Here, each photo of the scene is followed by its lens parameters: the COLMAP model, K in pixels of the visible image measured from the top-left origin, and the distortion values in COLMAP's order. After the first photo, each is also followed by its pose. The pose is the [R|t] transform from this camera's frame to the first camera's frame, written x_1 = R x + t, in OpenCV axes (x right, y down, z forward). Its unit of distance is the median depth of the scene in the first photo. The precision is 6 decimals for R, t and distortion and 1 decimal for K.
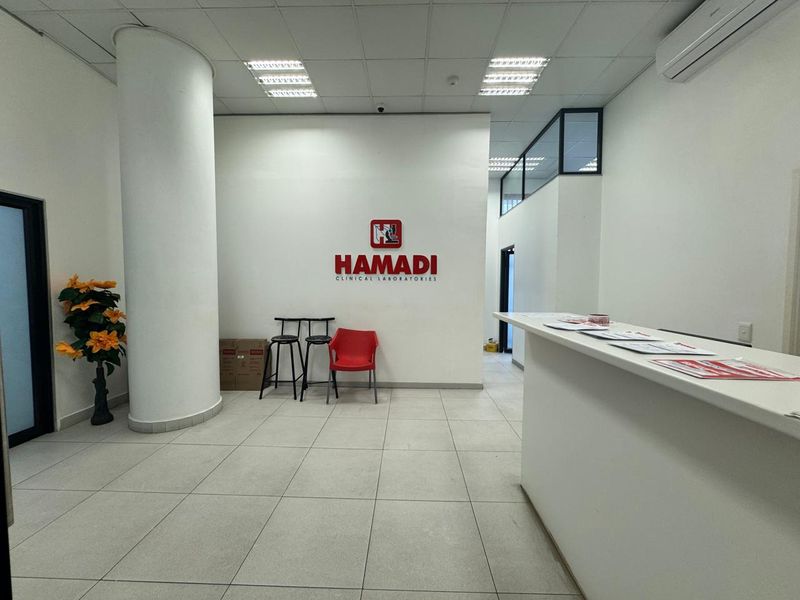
lens RADIAL K [[321.6, 0, 391.3], [0, 321.6, 297.5], [0, 0, 1]] dist [0.001106, 0.000154]
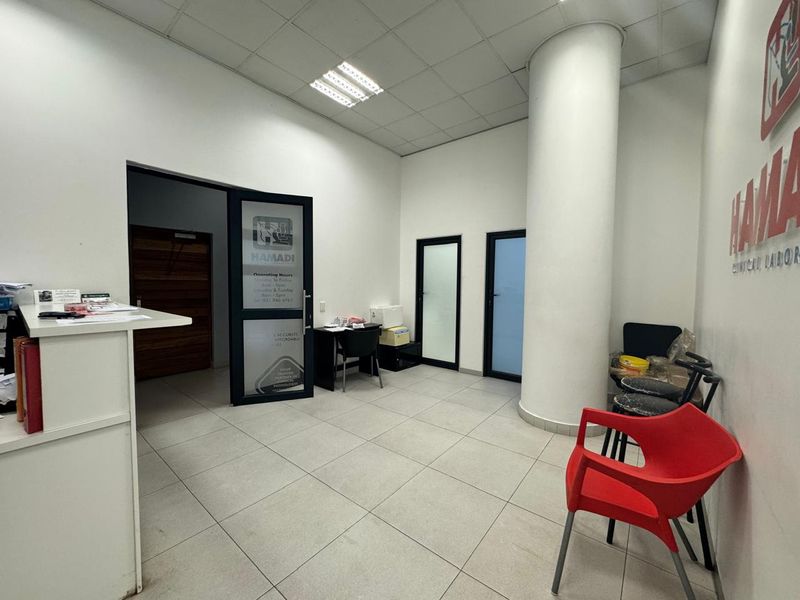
lens RADIAL K [[321.6, 0, 391.3], [0, 321.6, 297.5], [0, 0, 1]] dist [0.001106, 0.000154]
pose [[-0.607720, 0.029985, -0.793585, 0.525782], [-0.050704, 0.995783, 0.076454, -0.055033], [0.792531, 0.086701, -0.603637, 1.525675]]
